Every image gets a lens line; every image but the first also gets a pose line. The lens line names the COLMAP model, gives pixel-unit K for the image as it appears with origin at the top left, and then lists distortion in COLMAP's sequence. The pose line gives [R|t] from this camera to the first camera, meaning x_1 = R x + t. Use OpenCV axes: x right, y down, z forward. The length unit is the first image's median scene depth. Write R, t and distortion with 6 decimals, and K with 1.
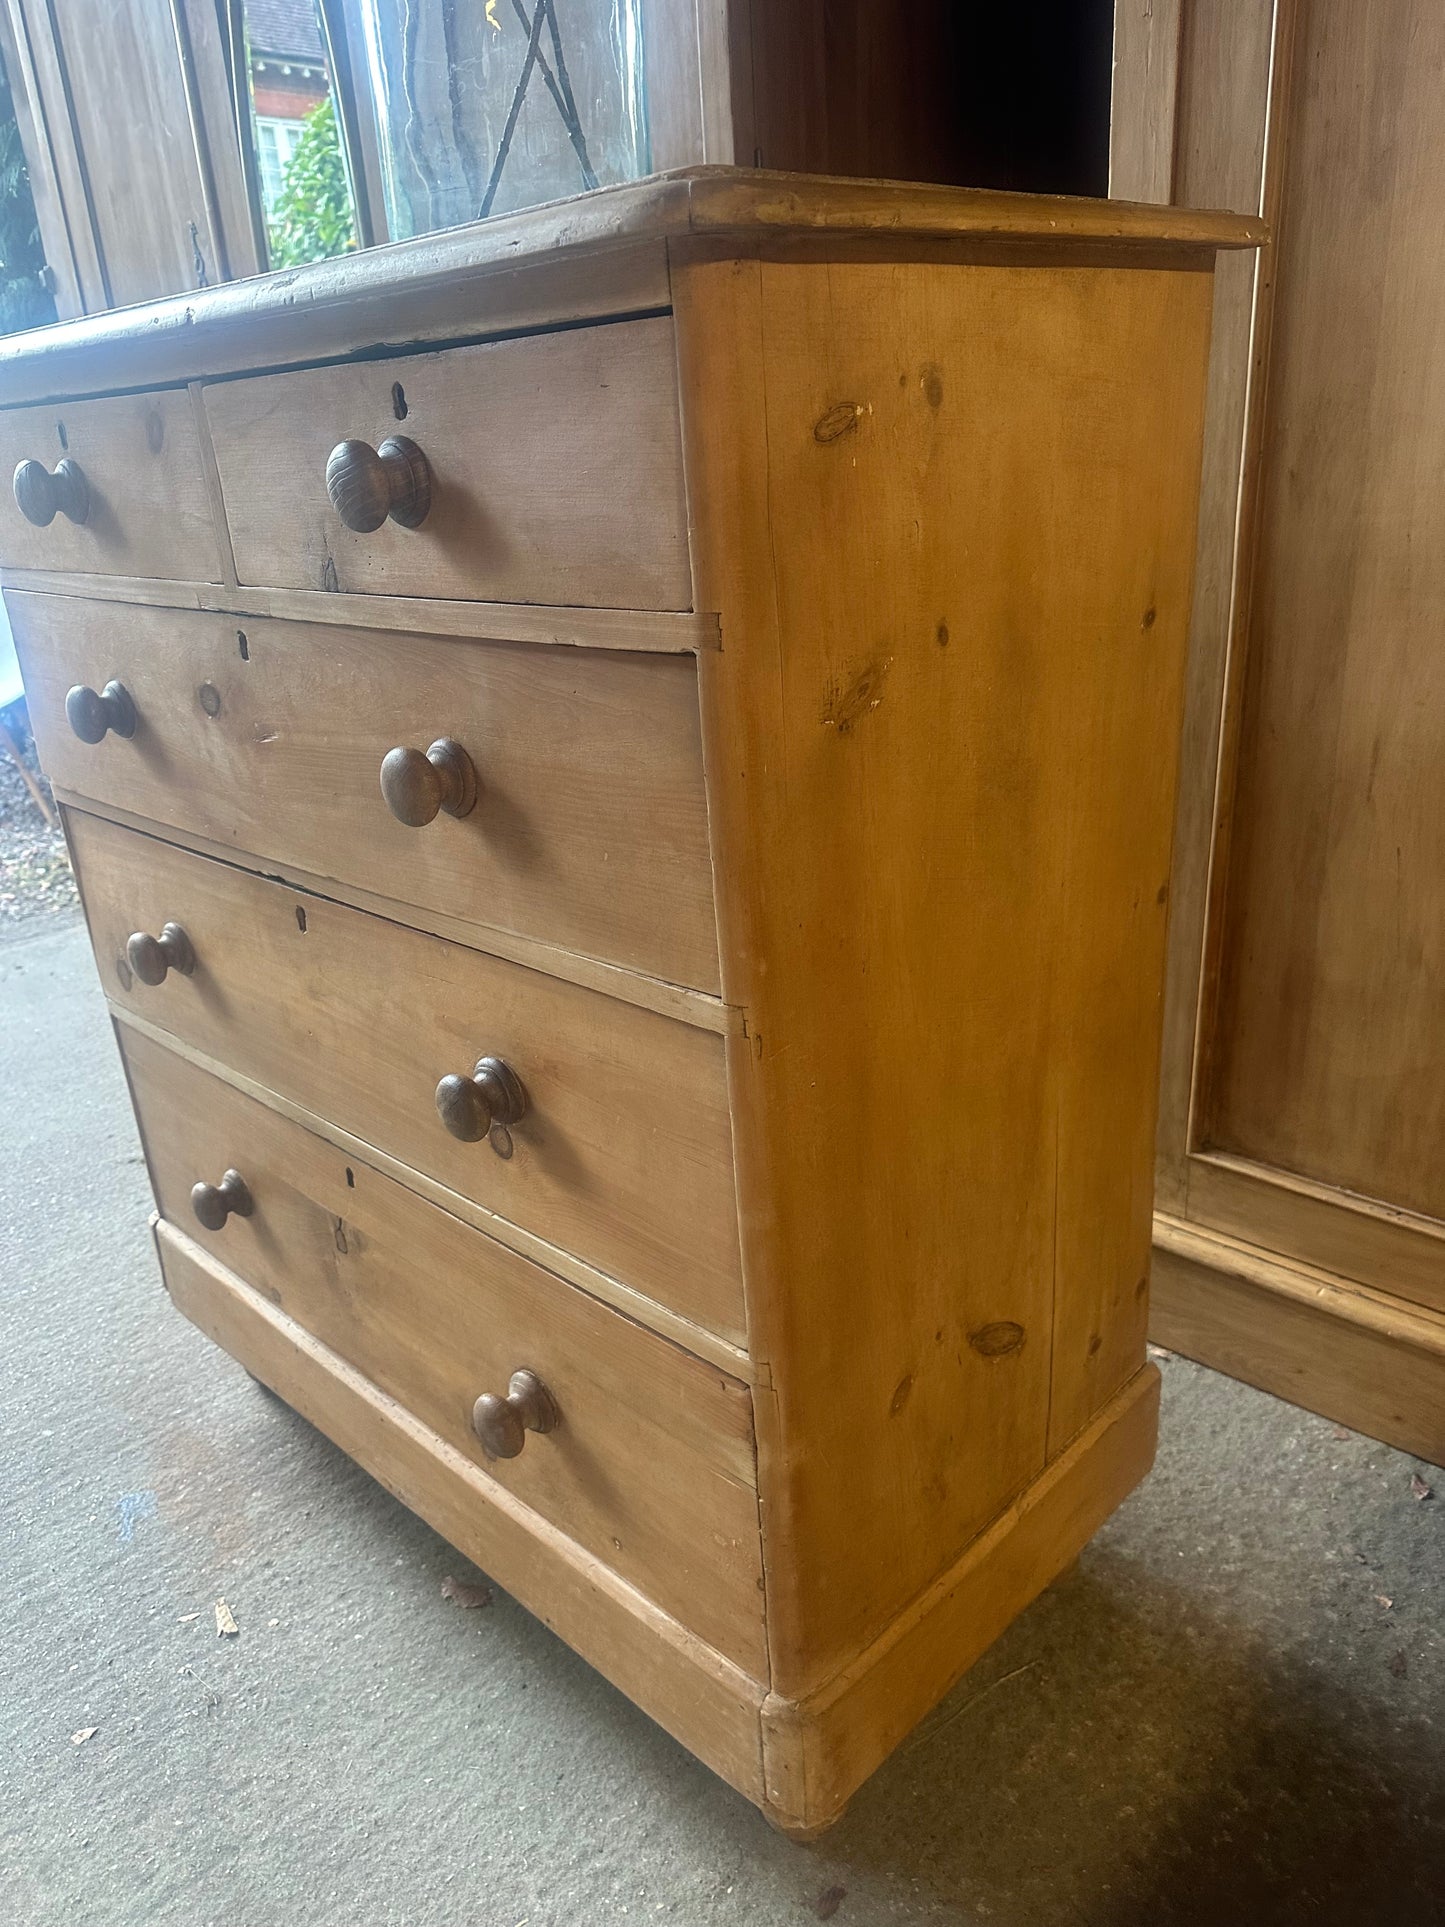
lens RADIAL K [[1408.0, 0, 725.1], [0, 1408.0, 935.0], [0, 0, 1]] dist [-0.004910, -0.004162]
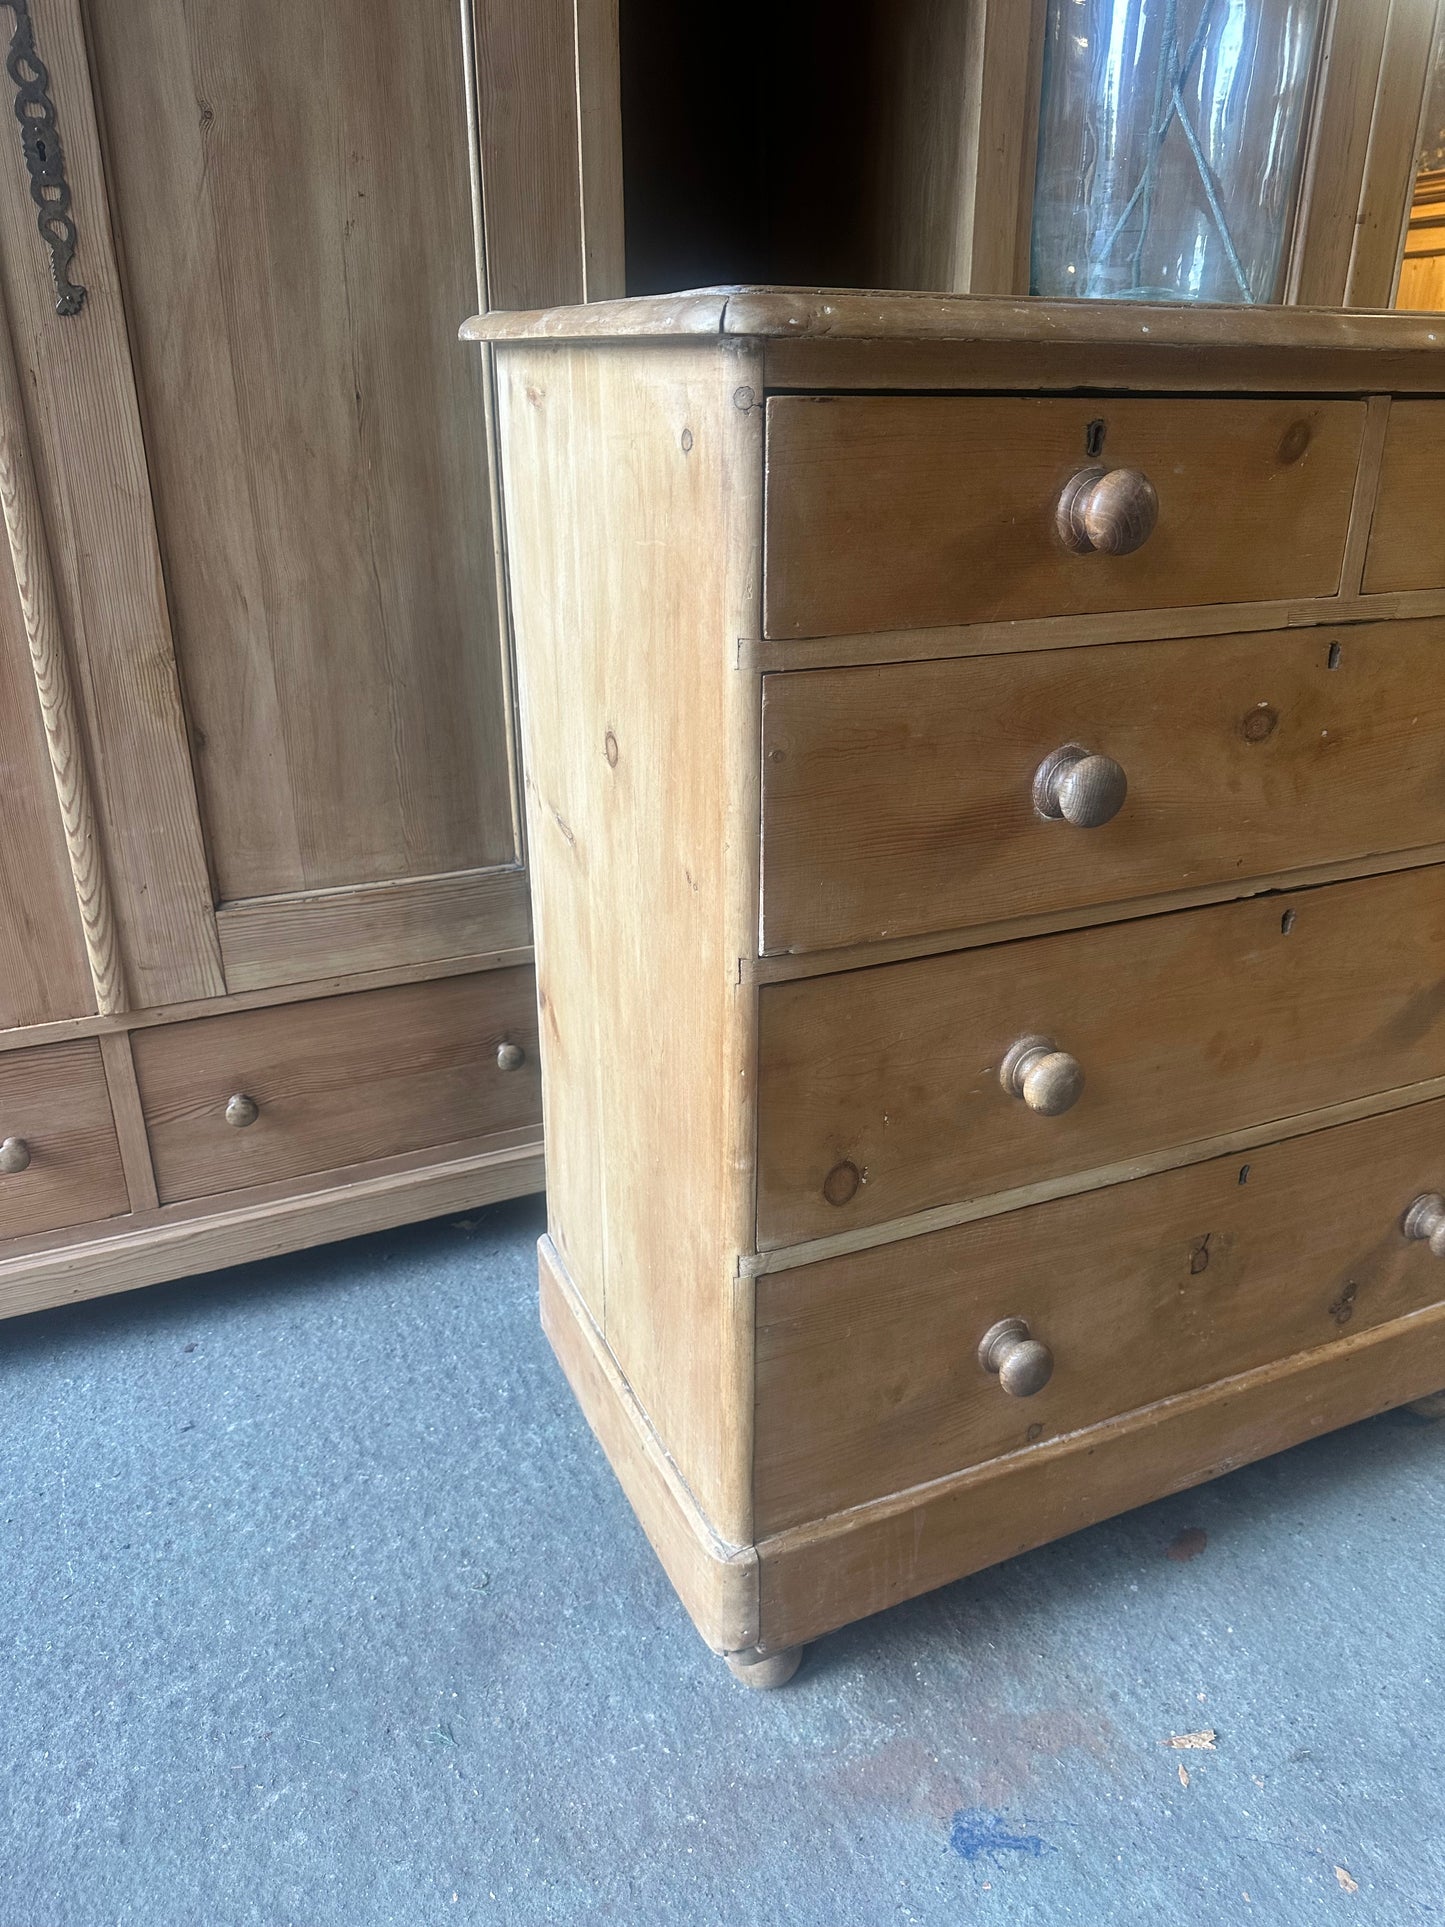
lens RADIAL K [[1348.4, 0, 721.9], [0, 1348.4, 951.9], [0, 0, 1]] dist [0.056221, -0.065319]
pose [[0.353438, -0.289530, 0.889524, -1.243366], [0.301171, 0.935487, 0.184825, -0.277547], [-0.885651, 0.202575, 0.417835, 0.898342]]
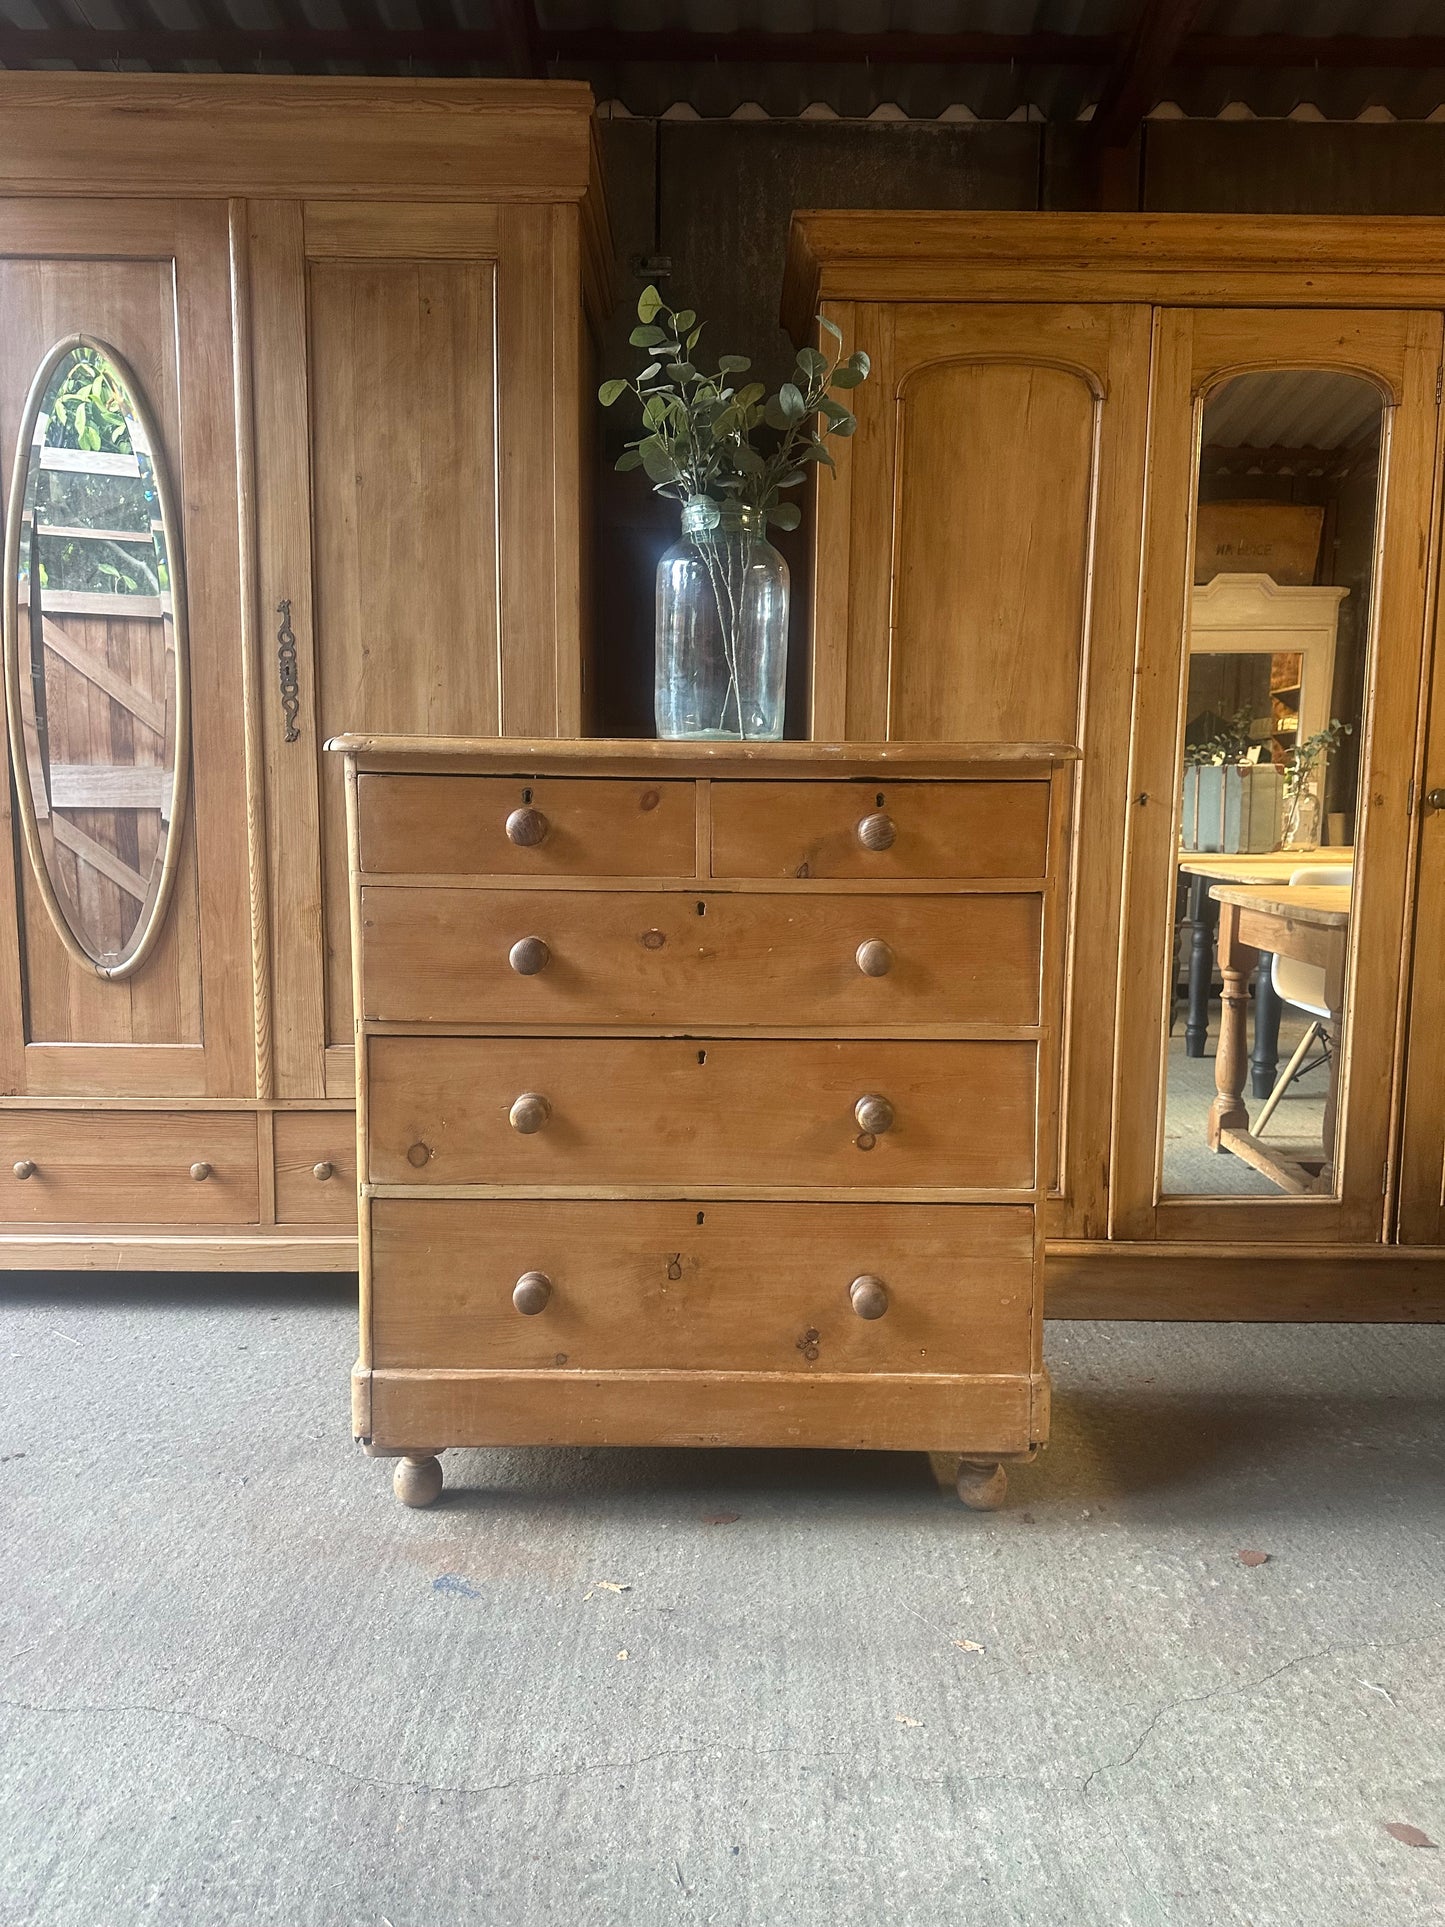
lens RADIAL K [[1324.0, 0, 728.1], [0, 1324.0, 965.8], [0, 0, 1]] dist [0.156694, -0.073030]
pose [[0.704614, -0.015679, 0.709418, -1.386312], [0.192047, 0.966658, -0.169383, 0.158348], [-0.683108, 0.255592, 0.684131, -0.196811]]
